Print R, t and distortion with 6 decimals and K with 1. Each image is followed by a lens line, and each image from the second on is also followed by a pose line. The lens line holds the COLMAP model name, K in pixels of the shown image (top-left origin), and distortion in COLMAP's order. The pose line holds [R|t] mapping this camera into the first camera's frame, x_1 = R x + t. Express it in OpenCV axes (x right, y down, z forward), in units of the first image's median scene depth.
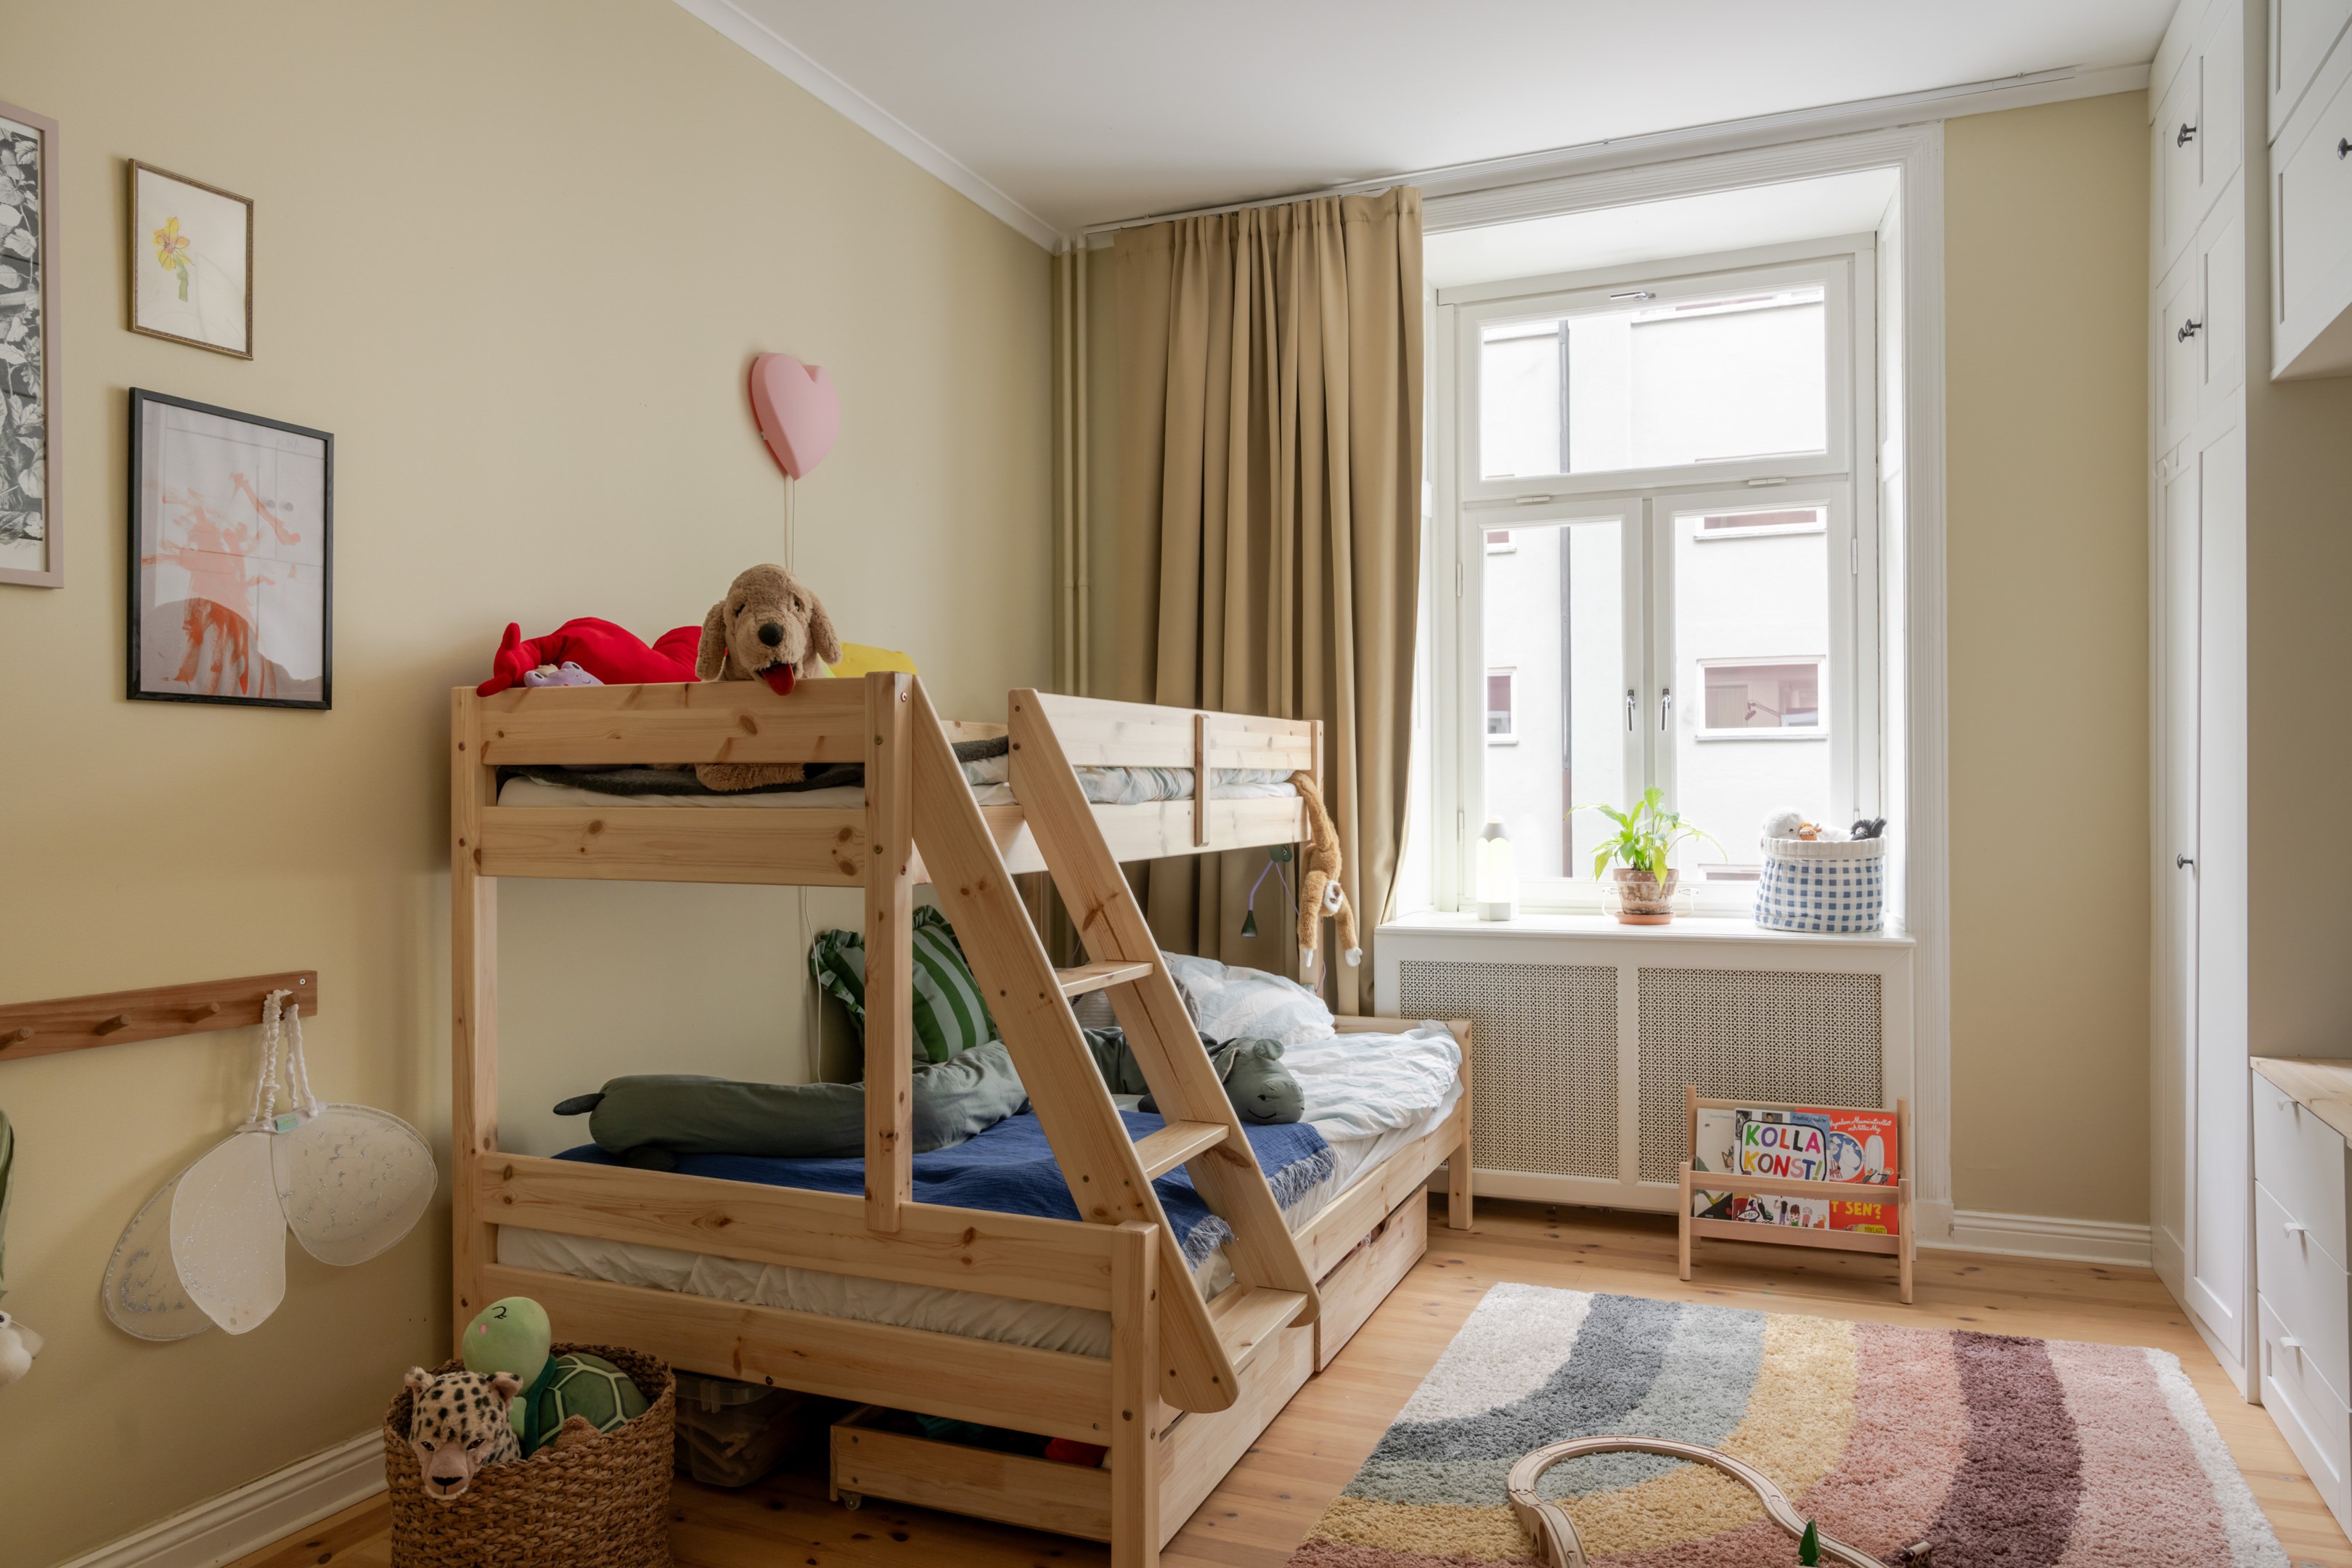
lens RADIAL K [[1610.2, 0, 1162.3], [0, 1610.2, 774.7], [0, 0, 1]] dist [-0.004138, 0.001515]
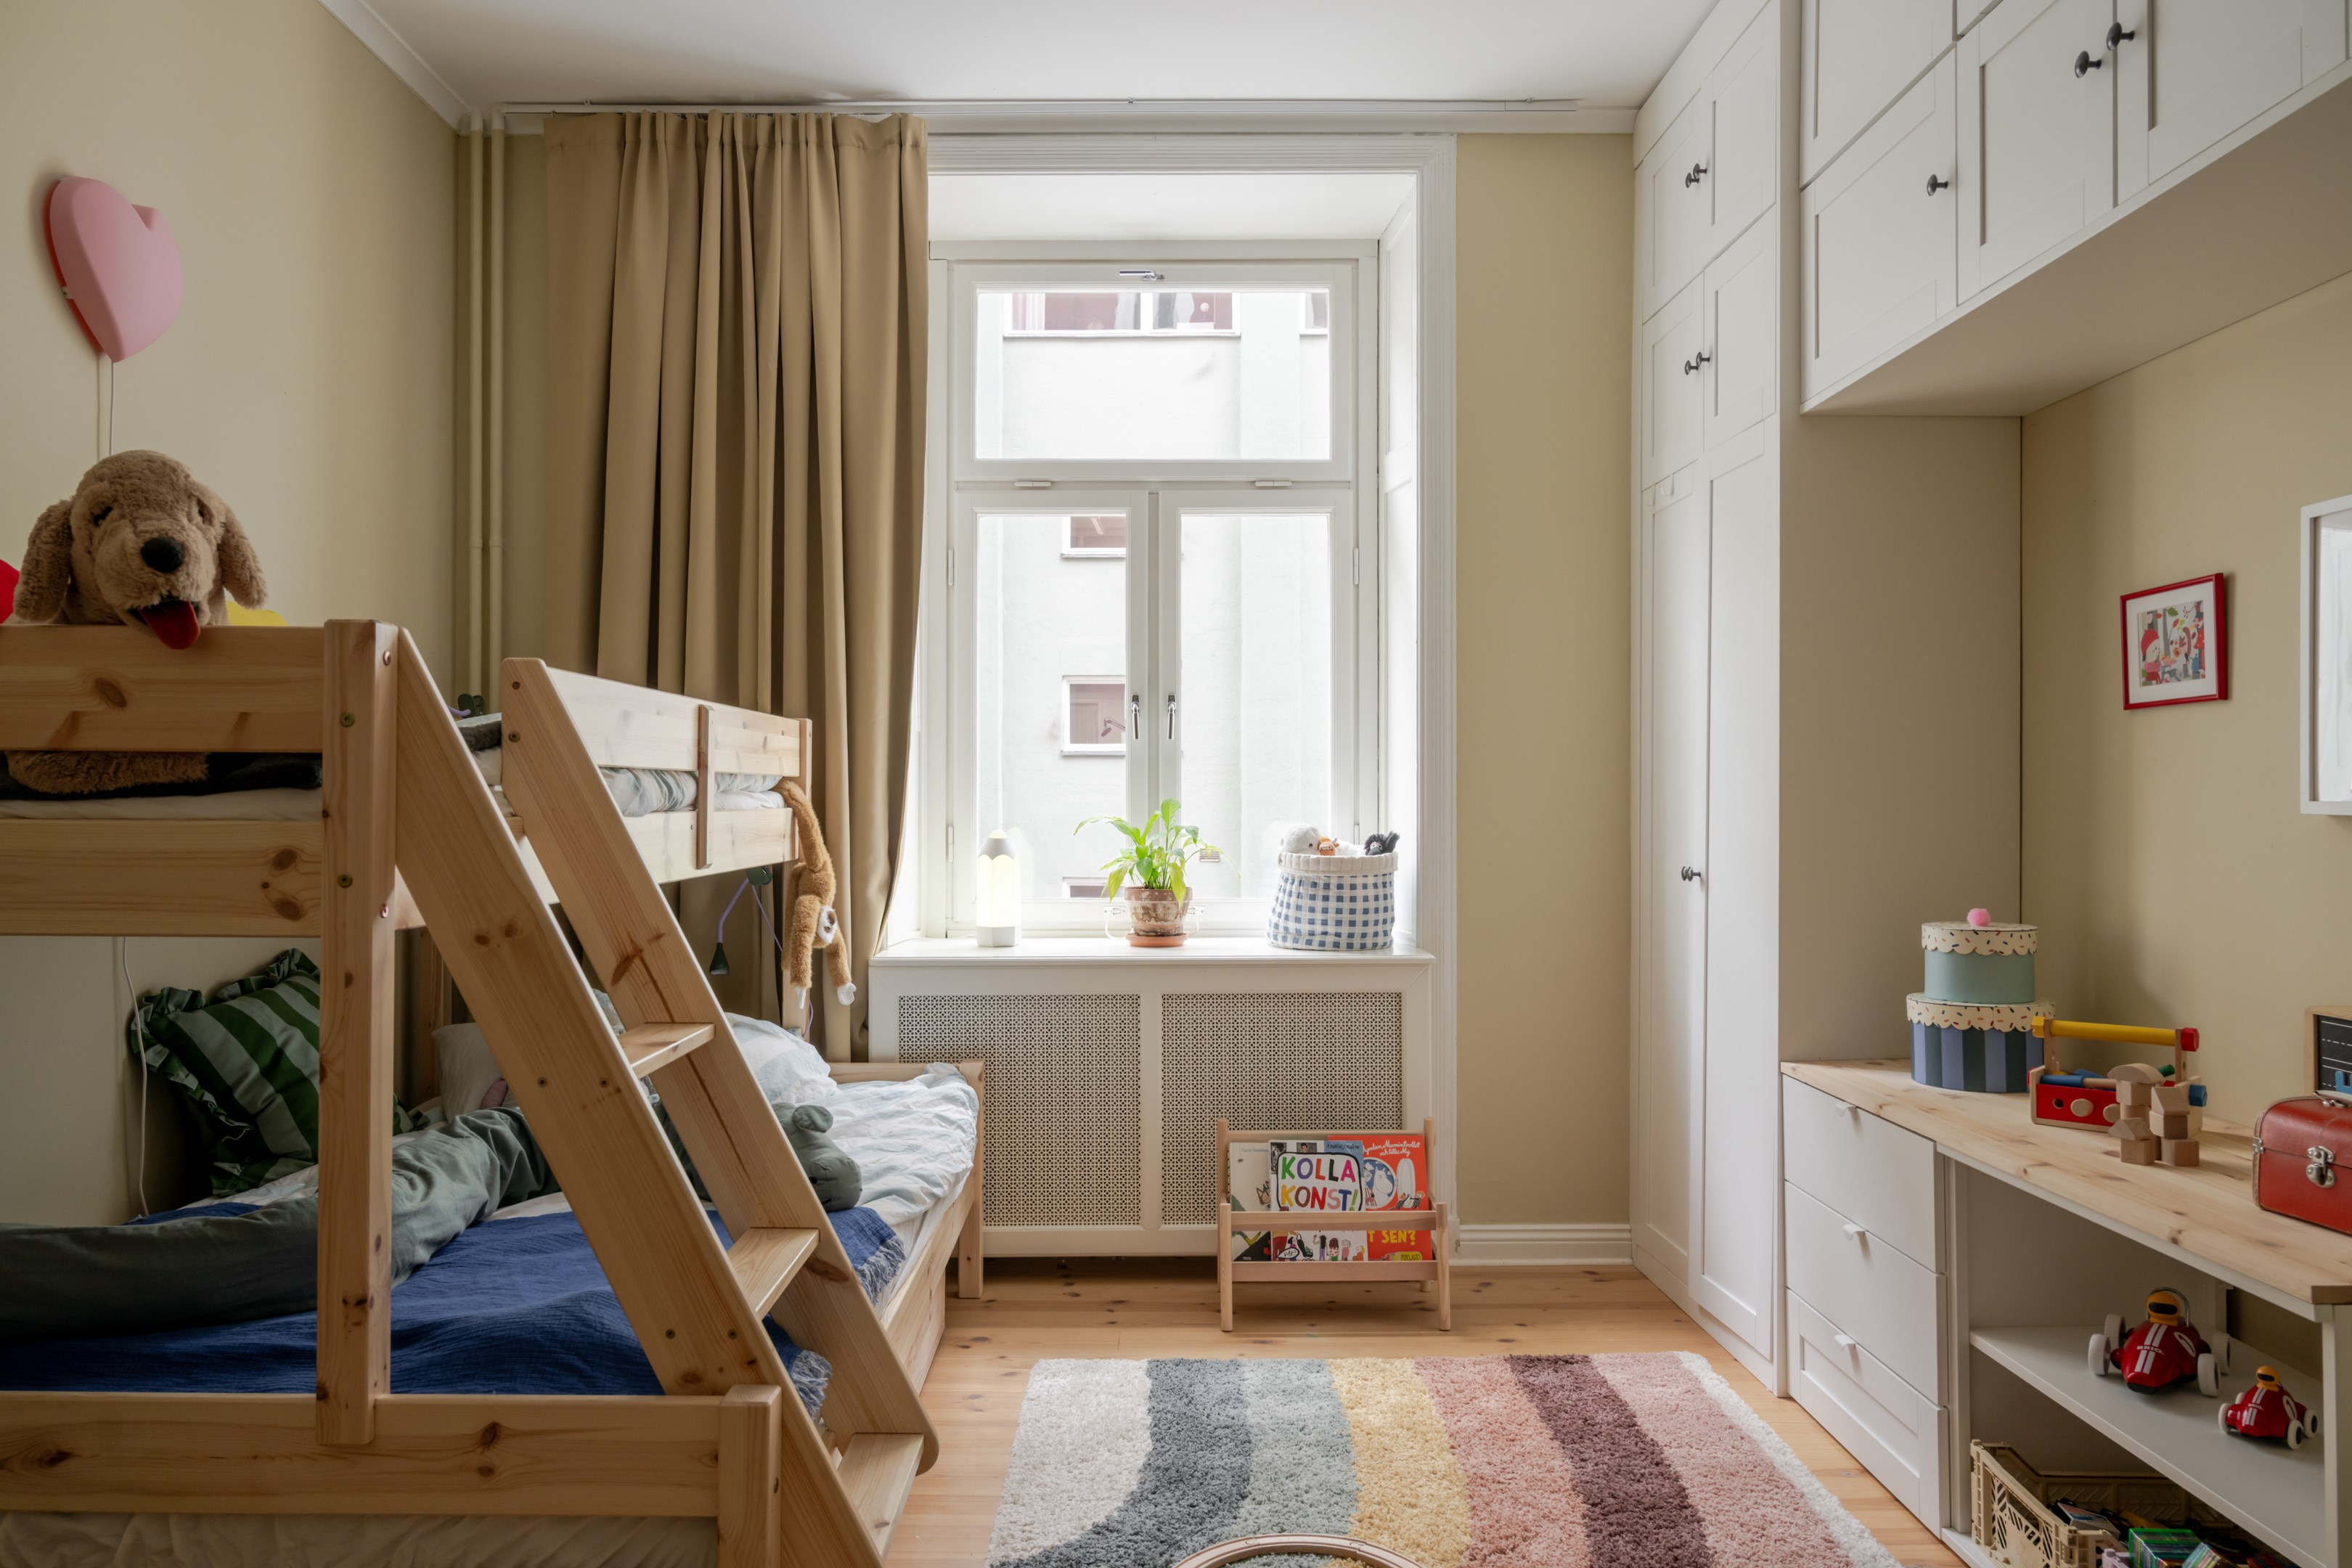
lens RADIAL K [[1645.7, 0, 1176.0], [0, 1645.7, 784.0], [0, 0, 1]] dist [-0.004050, 0.000871]
pose [[0.918603, 0.010322, 0.395047, -0.081578], [-0.009338, 0.999947, -0.004414, 0.003385], [-0.395072, 0.000366, 0.918650, 0.142862]]
